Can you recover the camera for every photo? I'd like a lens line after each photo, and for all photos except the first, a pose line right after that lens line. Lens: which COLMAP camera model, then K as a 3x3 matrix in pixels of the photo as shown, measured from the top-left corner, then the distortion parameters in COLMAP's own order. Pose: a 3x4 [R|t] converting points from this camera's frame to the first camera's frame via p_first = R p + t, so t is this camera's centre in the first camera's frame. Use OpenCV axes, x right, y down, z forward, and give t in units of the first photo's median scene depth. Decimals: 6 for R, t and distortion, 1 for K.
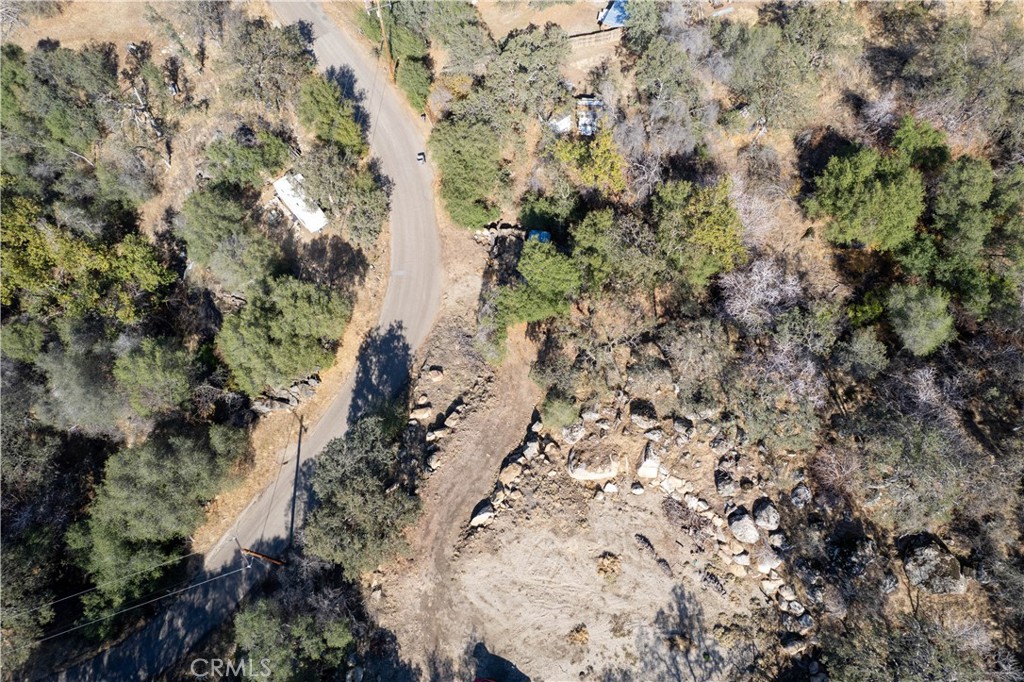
lens RADIAL K [[655.1, 0, 514.3], [0, 655.1, 341.1], [0, 0, 1]] dist [-0.080976, 0.075520]
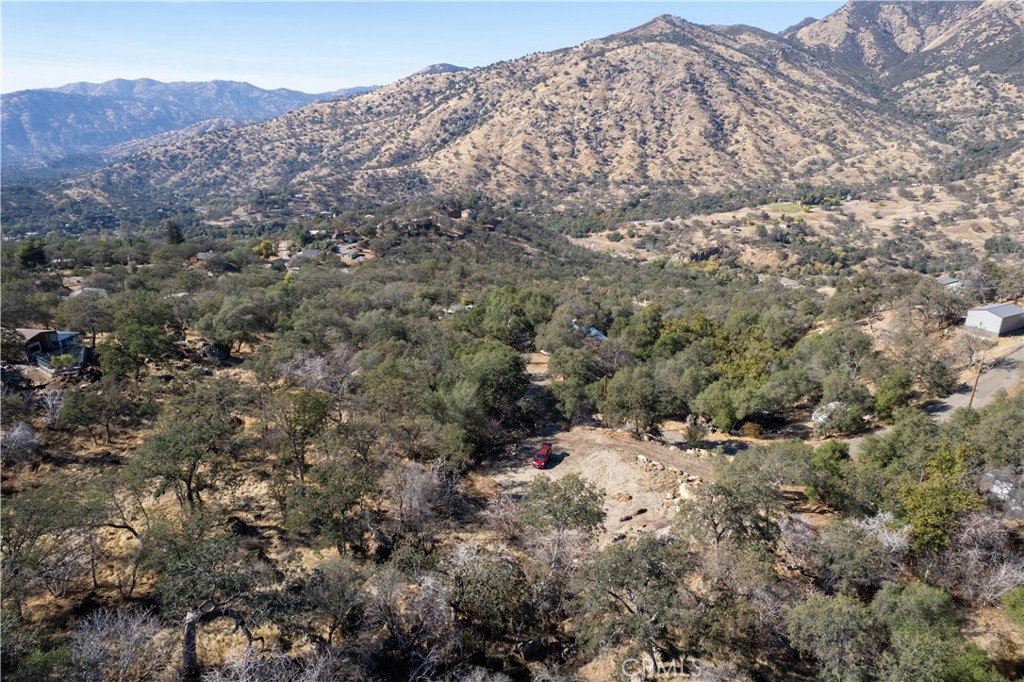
lens RADIAL K [[655.1, 0, 516.5], [0, 655.1, 338.6], [0, 0, 1]] dist [-0.080976, 0.075520]
pose [[-0.028886, 0.325541, -0.945086, 1.415539], [-0.903983, 0.394995, 0.163688, 0.174785], [0.426592, 0.859070, 0.282874, 0.166576]]
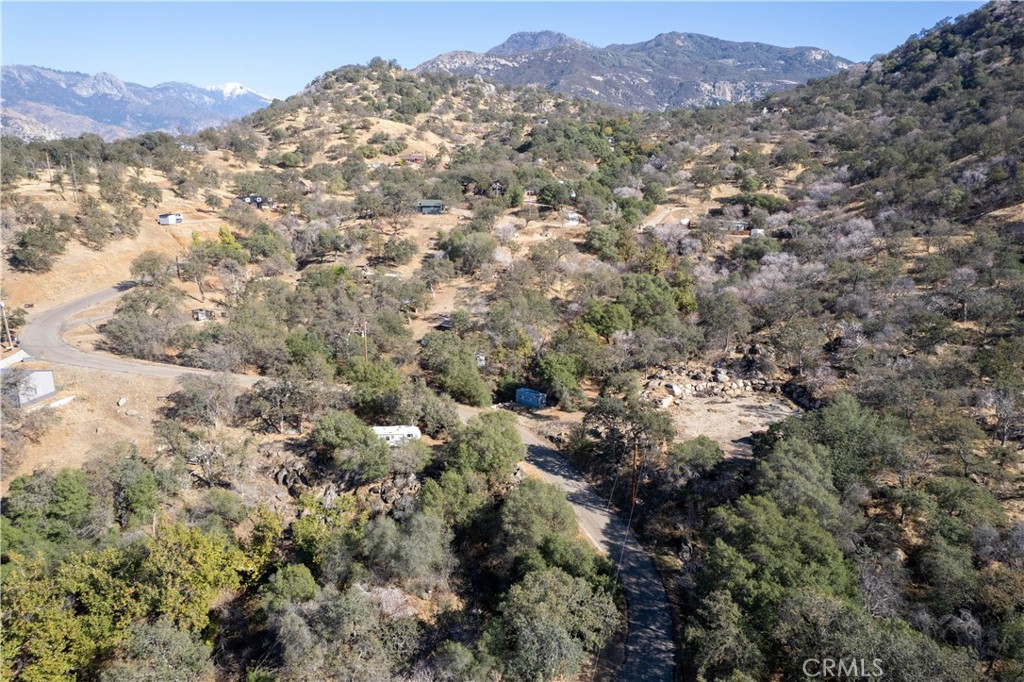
lens RADIAL K [[655.1, 0, 513.6], [0, 655.1, 340.4], [0, 0, 1]] dist [-0.080976, 0.075520]
pose [[0.574384, -0.175176, 0.799622, -1.691434], [0.731697, 0.547841, -0.405574, 0.571417], [-0.367019, 0.818037, 0.442847, 0.186291]]
